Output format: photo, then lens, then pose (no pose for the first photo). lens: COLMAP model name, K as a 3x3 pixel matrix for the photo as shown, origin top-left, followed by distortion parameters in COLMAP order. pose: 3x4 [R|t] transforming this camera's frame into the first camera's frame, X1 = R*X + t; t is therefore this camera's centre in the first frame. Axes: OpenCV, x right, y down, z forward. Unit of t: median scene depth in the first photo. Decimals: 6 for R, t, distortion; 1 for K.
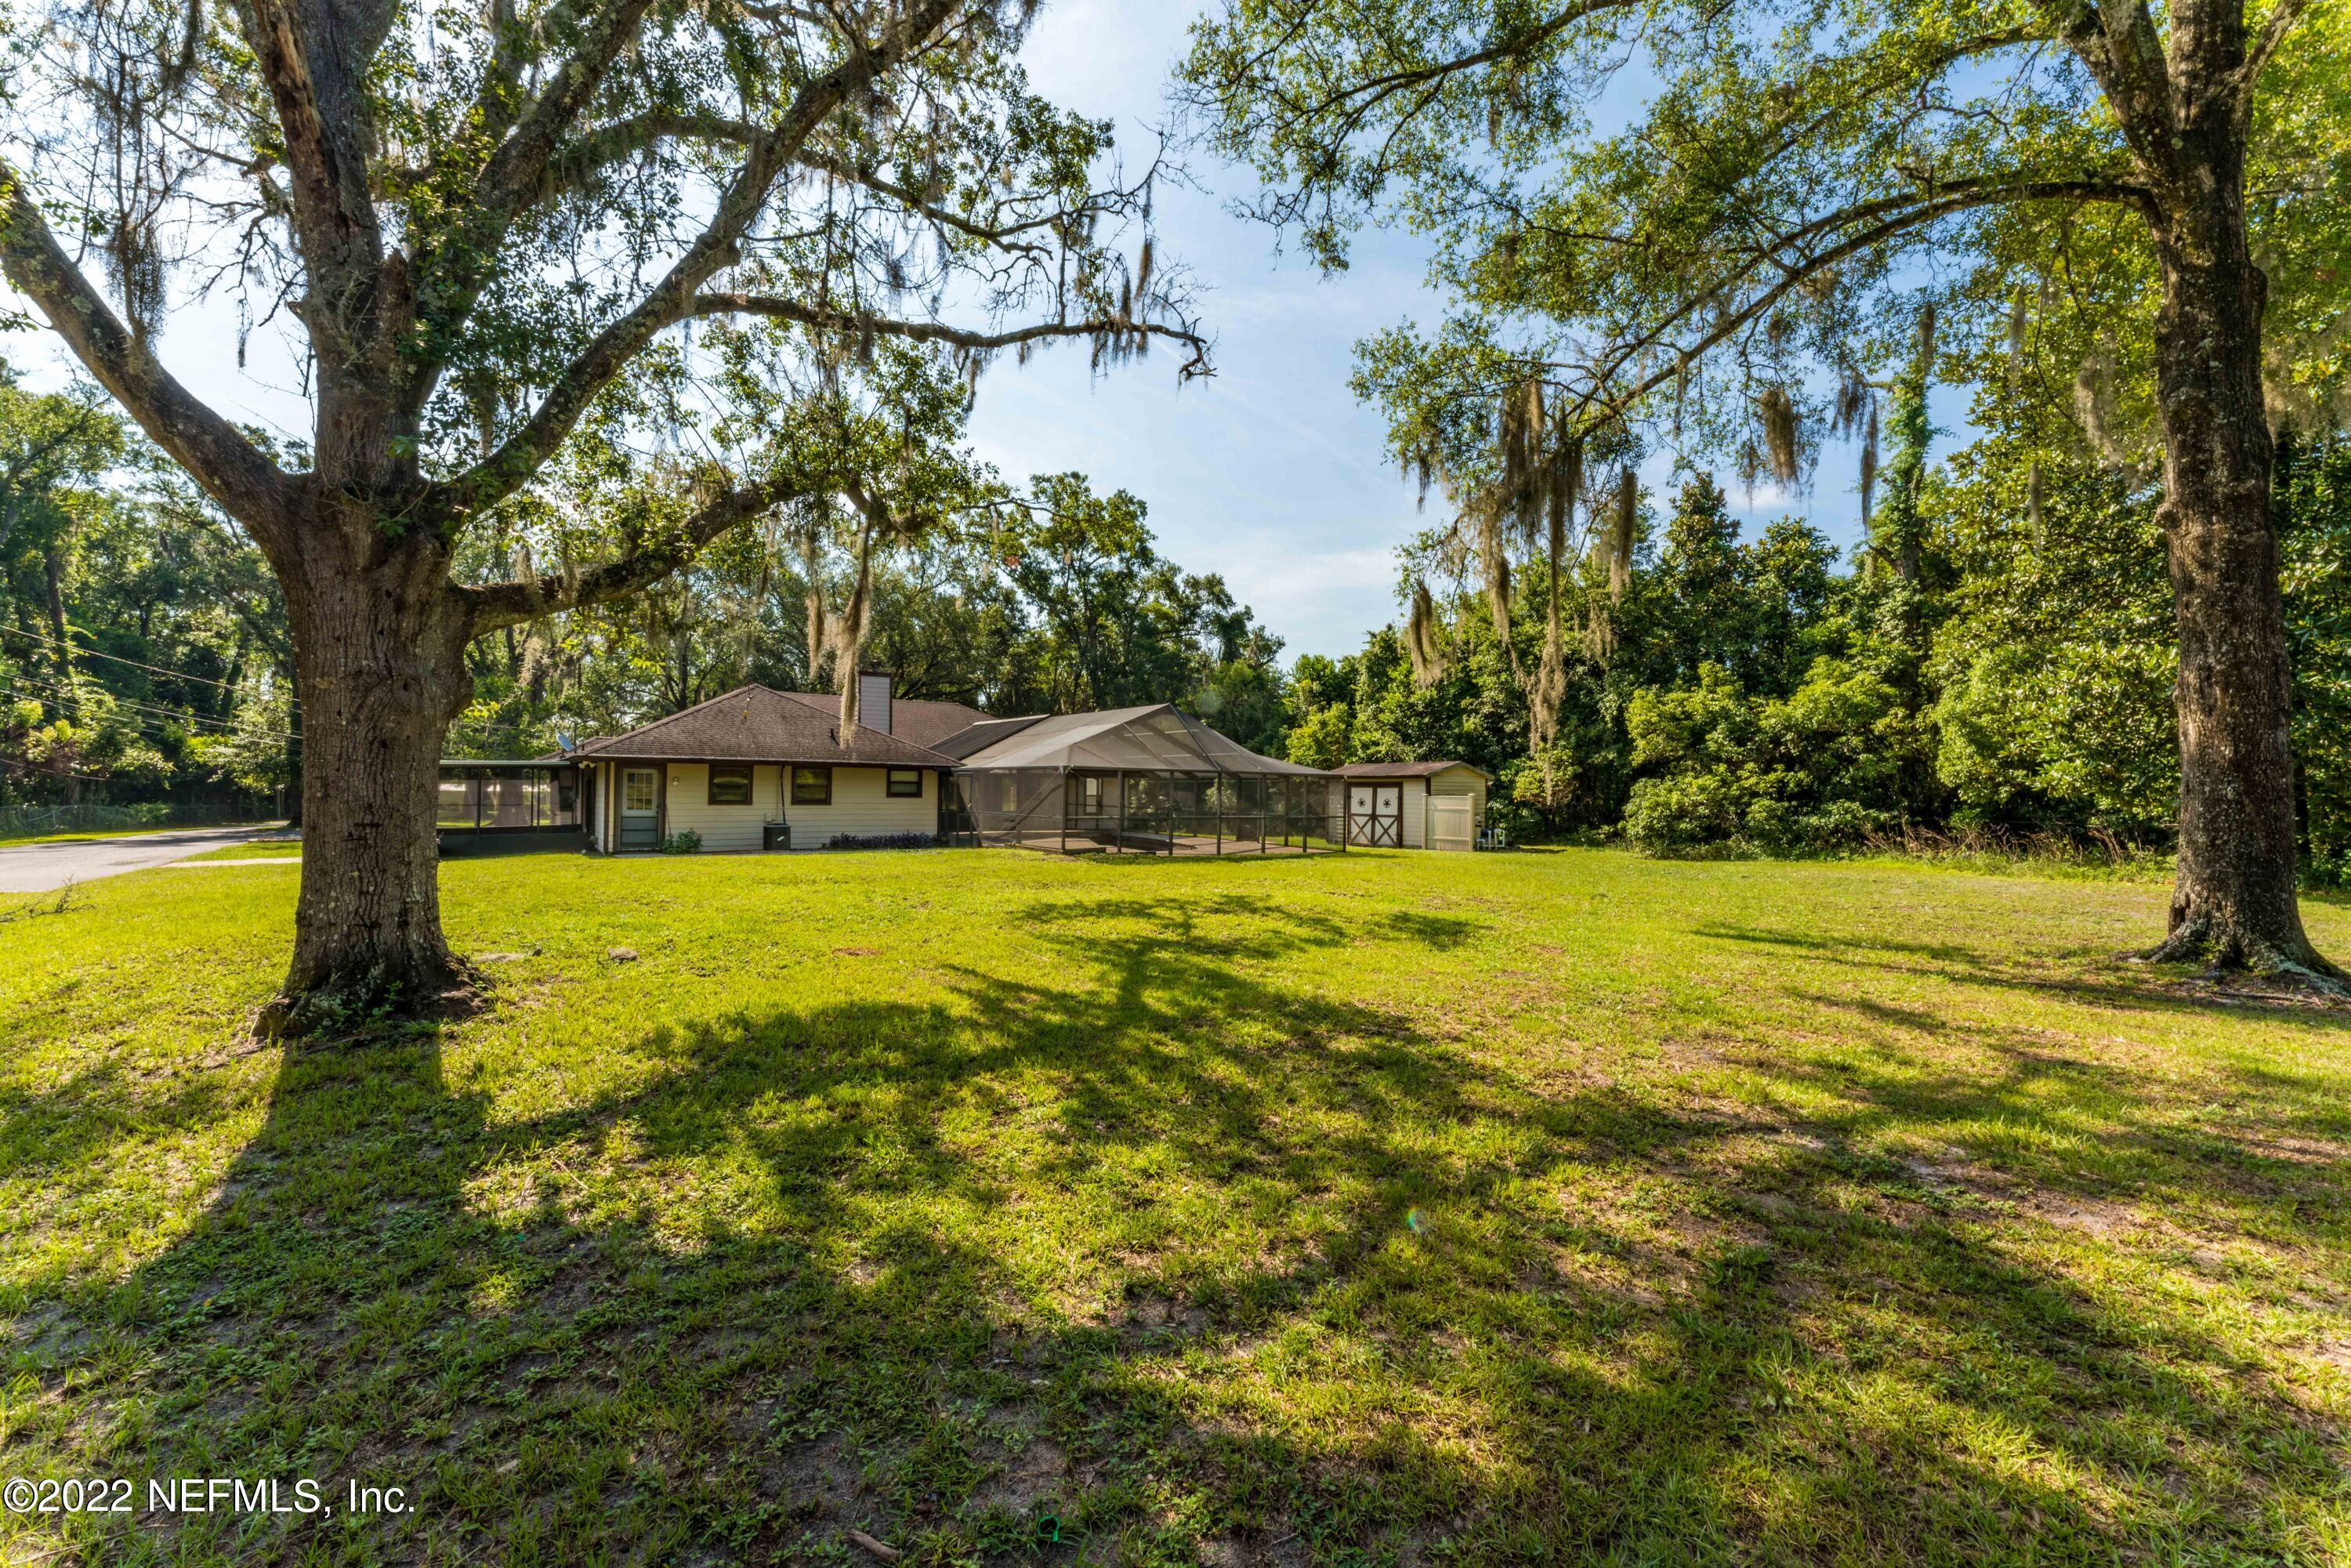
lens RADIAL K [[923.7, 0, 1169.8], [0, 923.7, 784.9], [0, 0, 1]] dist [0.000802, 0.000210]
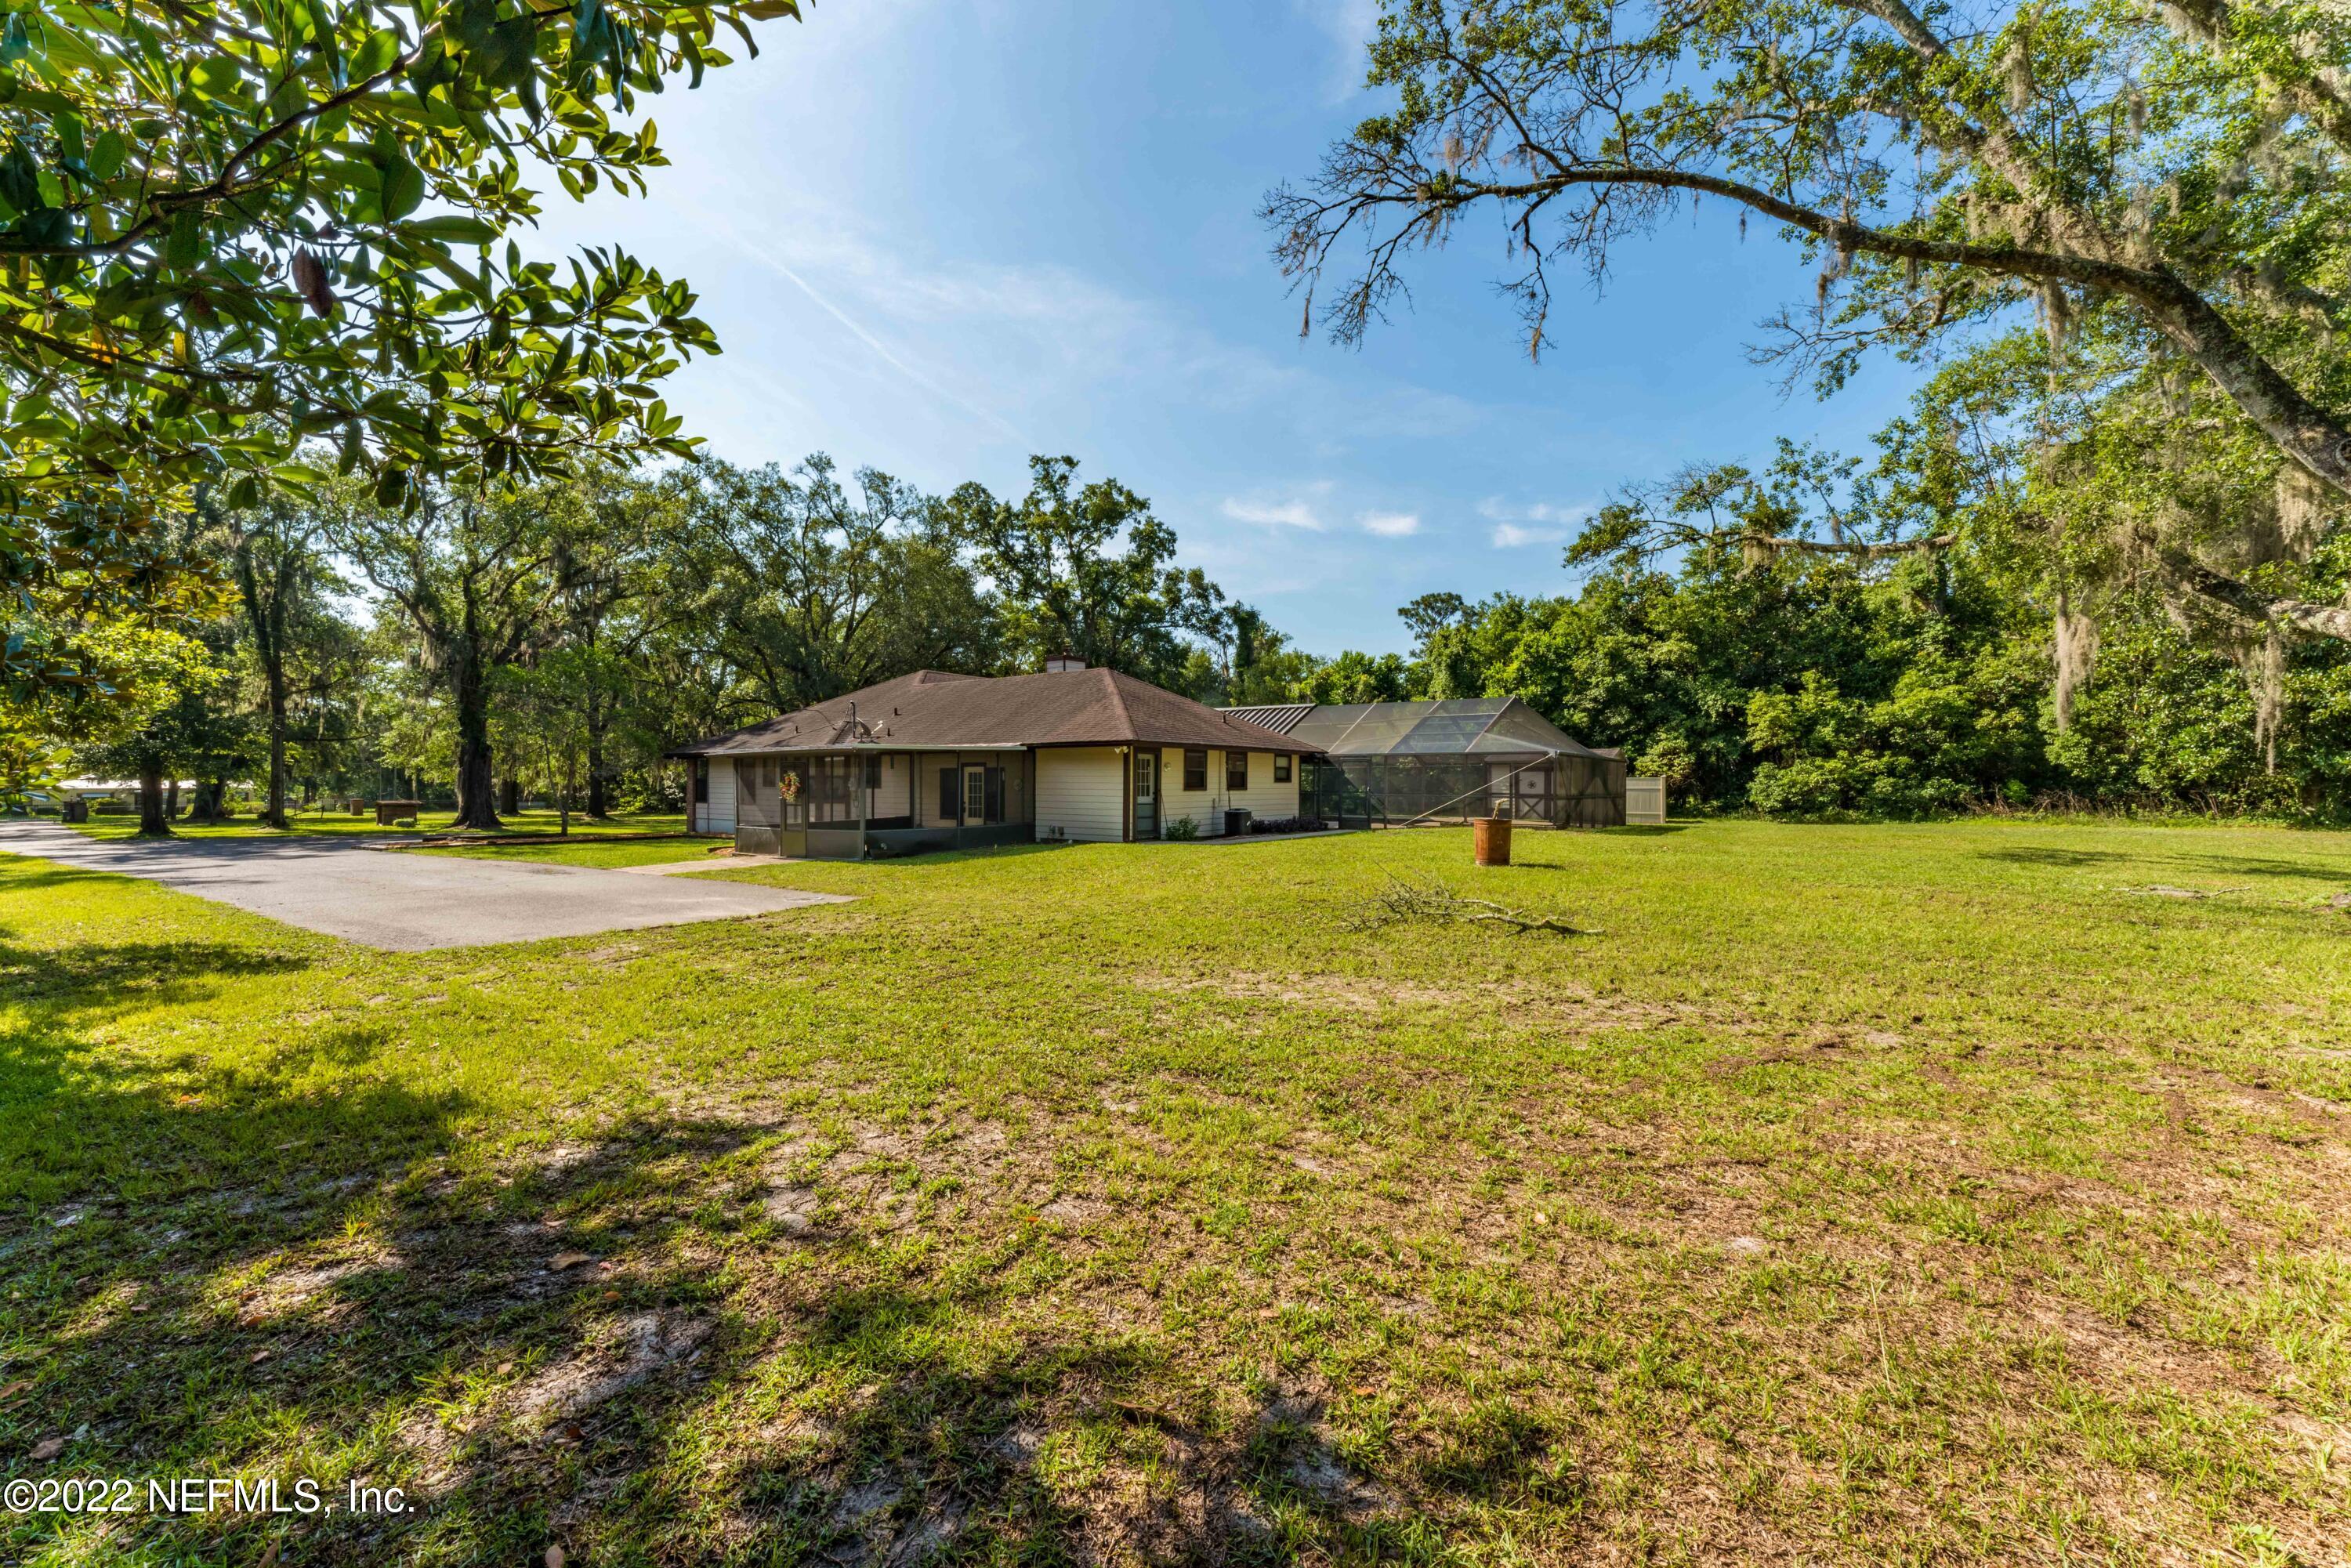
lens RADIAL K [[923.7, 0, 1177.9], [0, 923.7, 789.6], [0, 0, 1]] dist [0.000802, 0.000210]
pose [[0.951063, -0.010756, 0.308809, -0.685502], [0.006163, 0.999855, 0.015846, 0.005266], [-0.308935, -0.013167, 0.950992, 0.054085]]
